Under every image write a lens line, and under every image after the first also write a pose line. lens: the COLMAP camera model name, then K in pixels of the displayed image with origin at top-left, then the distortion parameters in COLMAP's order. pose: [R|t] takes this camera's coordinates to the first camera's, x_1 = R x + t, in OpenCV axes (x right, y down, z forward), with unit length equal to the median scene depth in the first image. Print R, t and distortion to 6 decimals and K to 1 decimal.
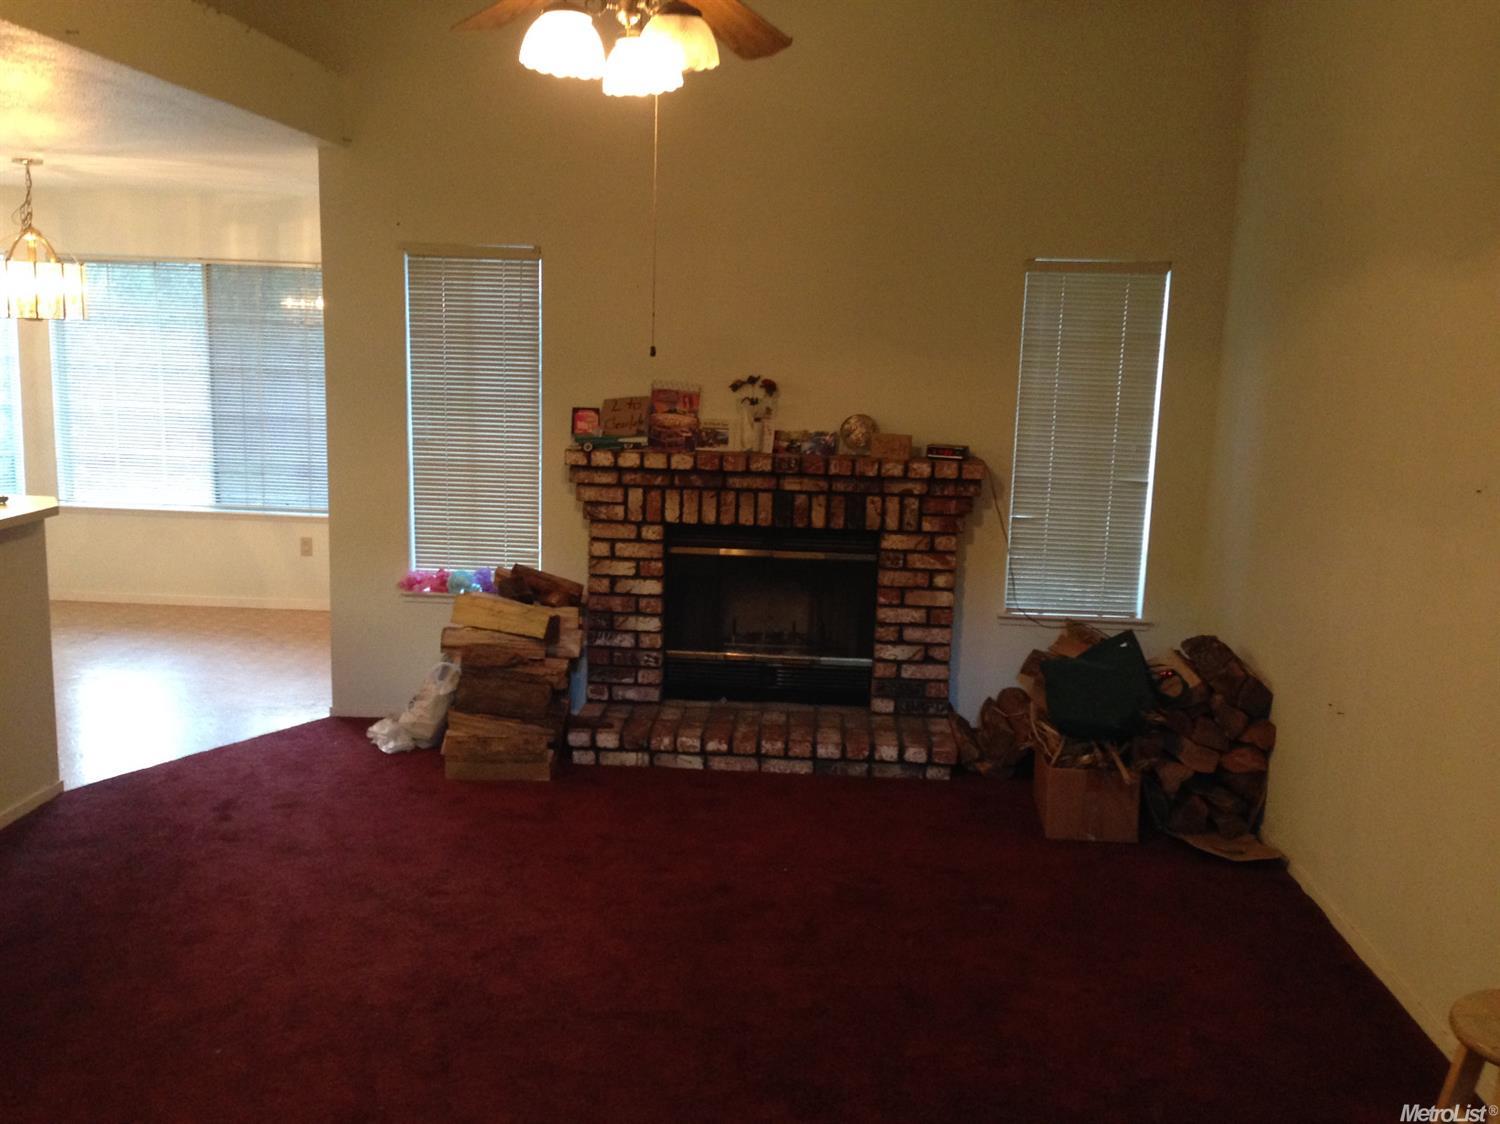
lens RADIAL K [[1365.3, 0, 750.0], [0, 1365.3, 562.0], [0, 0, 1]] dist [0.057896, -0.000759]
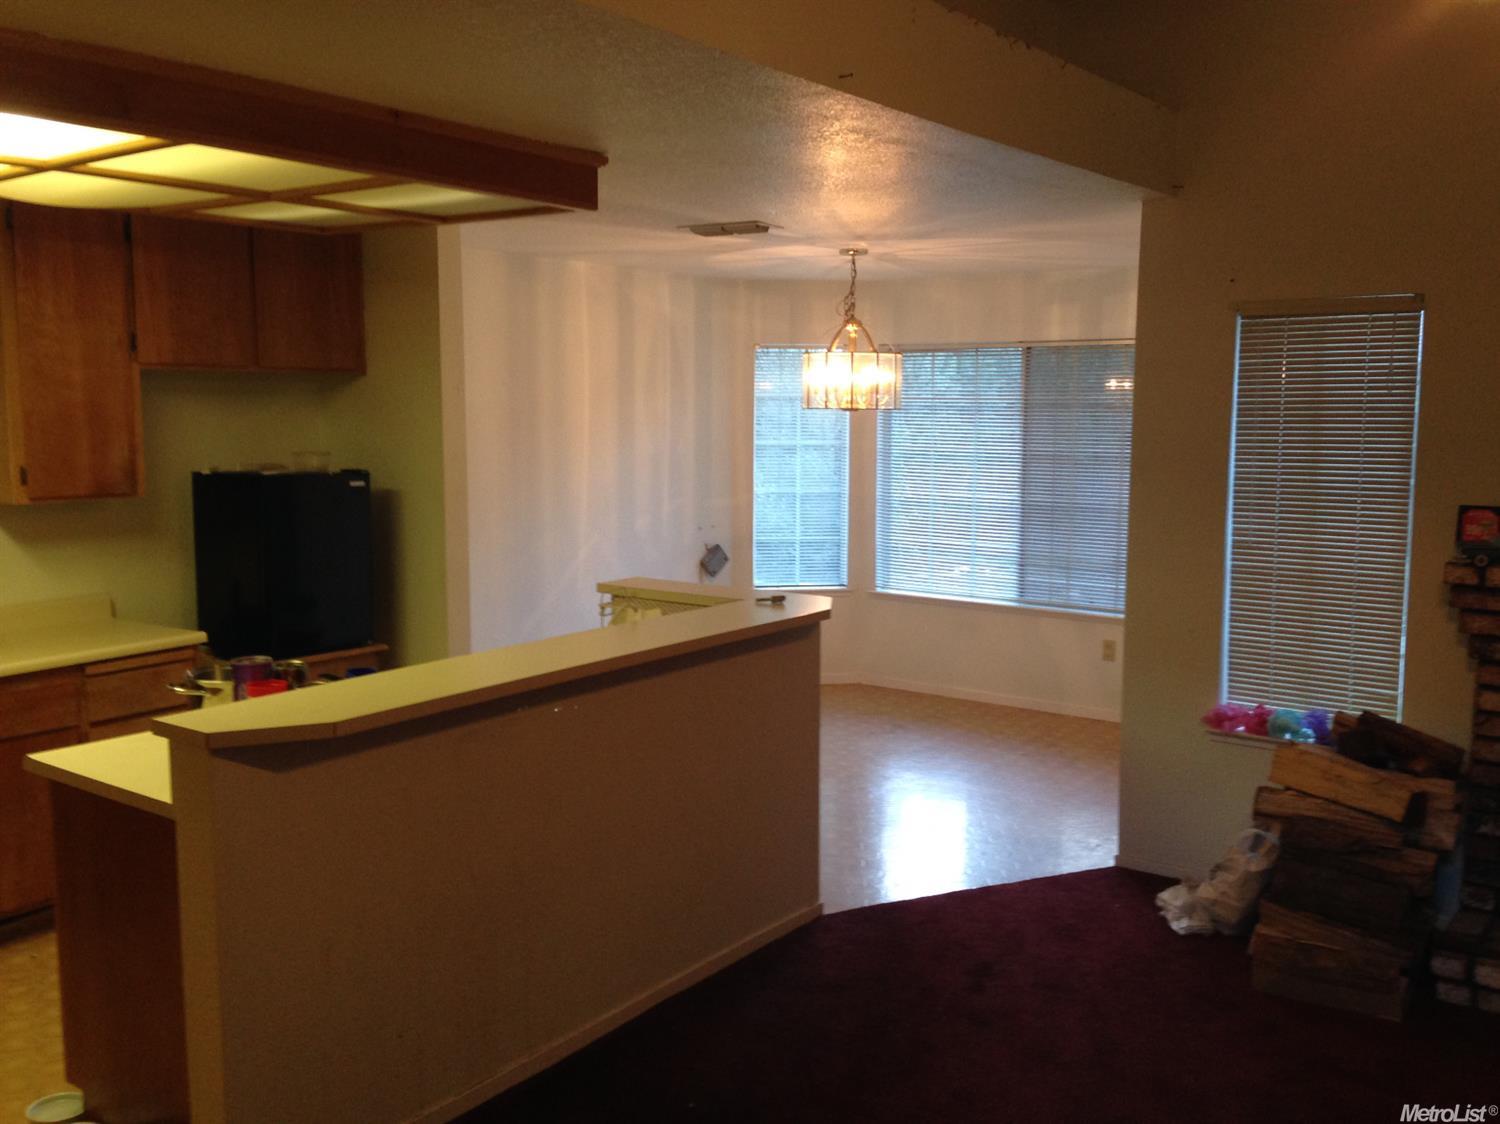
lens RADIAL K [[1319.4, 0, 780.1], [0, 1319.4, 553.2], [0, 0, 1]] dist [0.157925, -0.250461]
pose [[0.836352, 0.037155, -0.546932, -0.037106], [-0.071143, 0.996620, -0.041086, -0.031553], [0.543557, 0.073273, 0.836168, 0.196457]]
